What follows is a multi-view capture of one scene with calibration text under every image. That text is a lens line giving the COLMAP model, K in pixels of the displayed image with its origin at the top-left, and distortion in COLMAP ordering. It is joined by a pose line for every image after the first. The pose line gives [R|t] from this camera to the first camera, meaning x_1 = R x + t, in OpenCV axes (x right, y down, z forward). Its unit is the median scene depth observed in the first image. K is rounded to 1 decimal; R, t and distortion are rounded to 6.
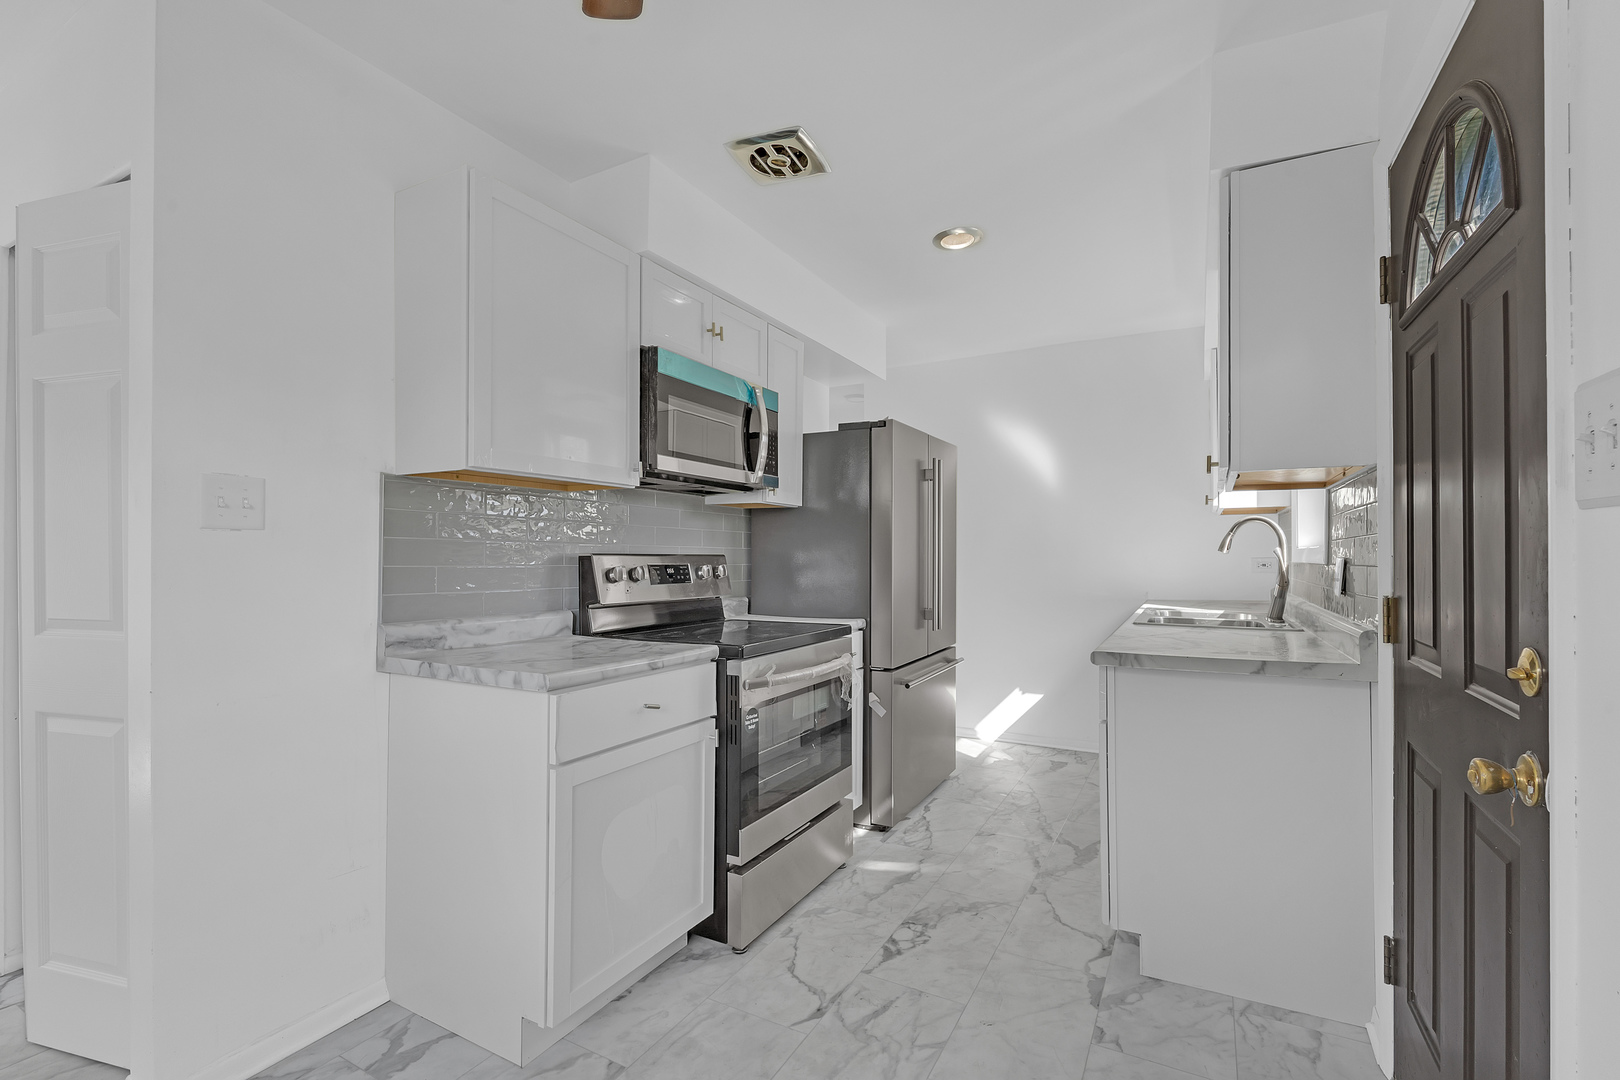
lens RADIAL K [[725.0, 0, 810.0], [0, 725.0, 540.0], [0, 0, 1]] dist [0.001216, 0.000035]
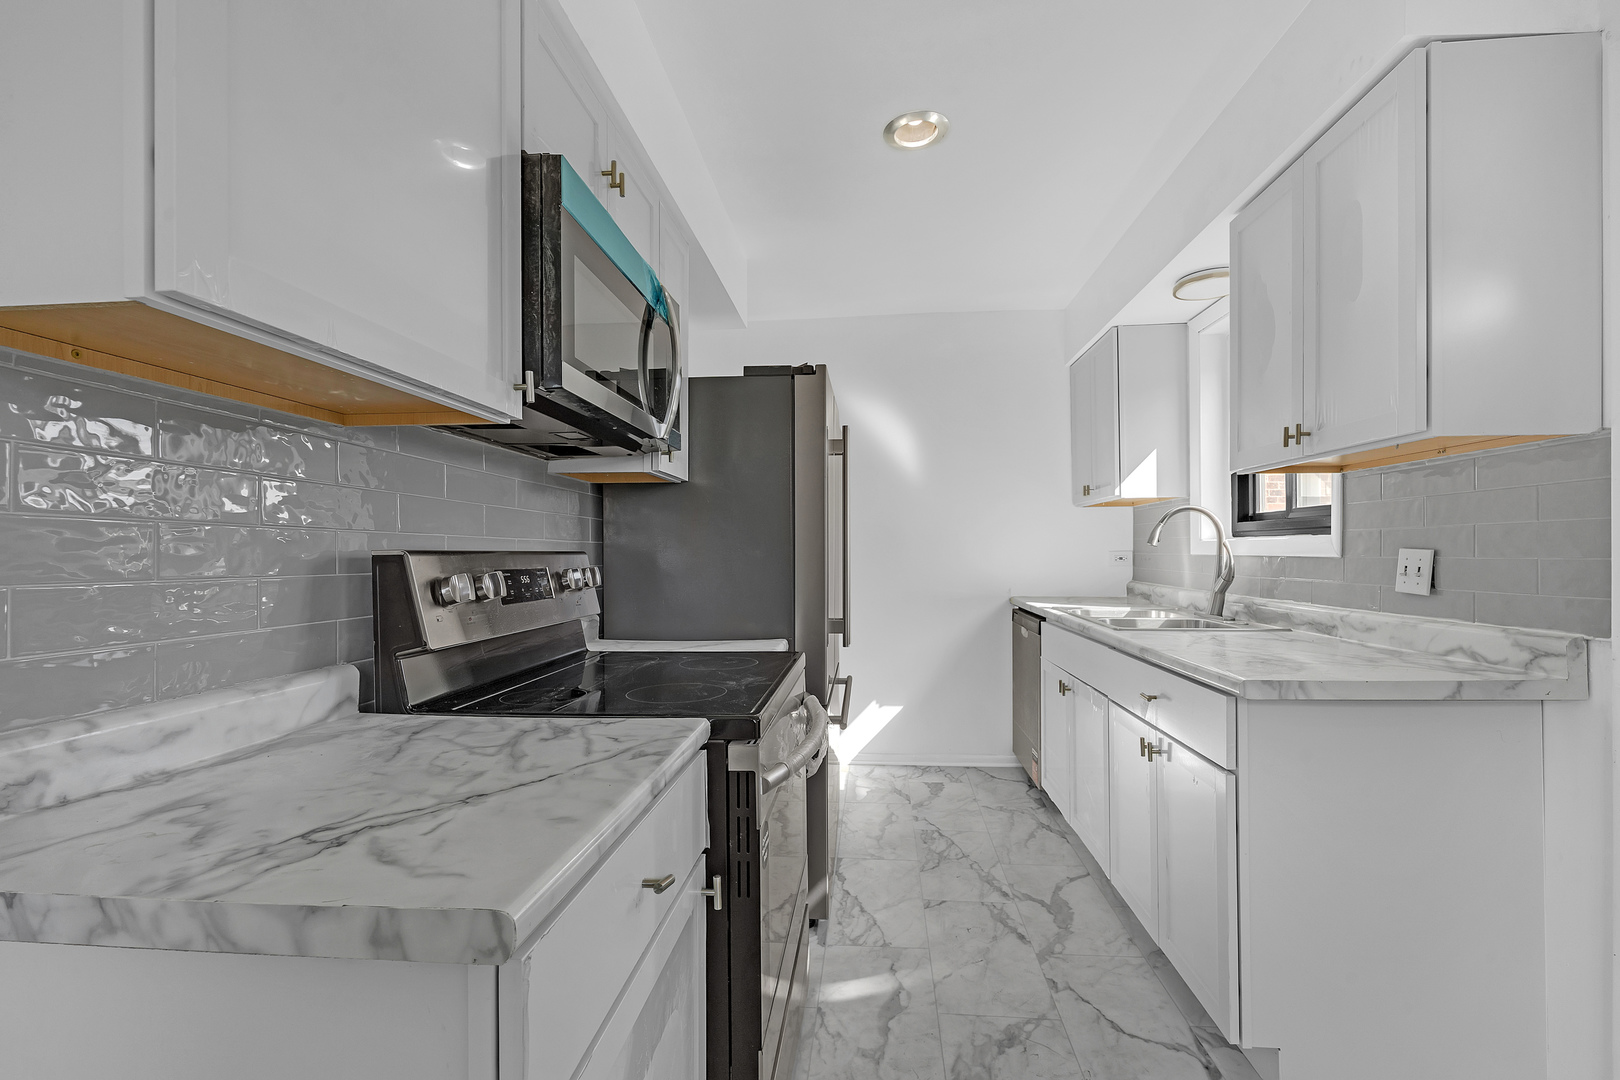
lens RADIAL K [[721.3, 0, 806.7], [0, 721.3, 545.4], [0, 0, 1]] dist [-0.002792, -0.000022]
pose [[0.917906, -0.003346, 0.396783, -0.240802], [-0.001535, 0.999927, 0.011983, 0.008895], [-0.396794, -0.011608, 0.917834, 0.421792]]
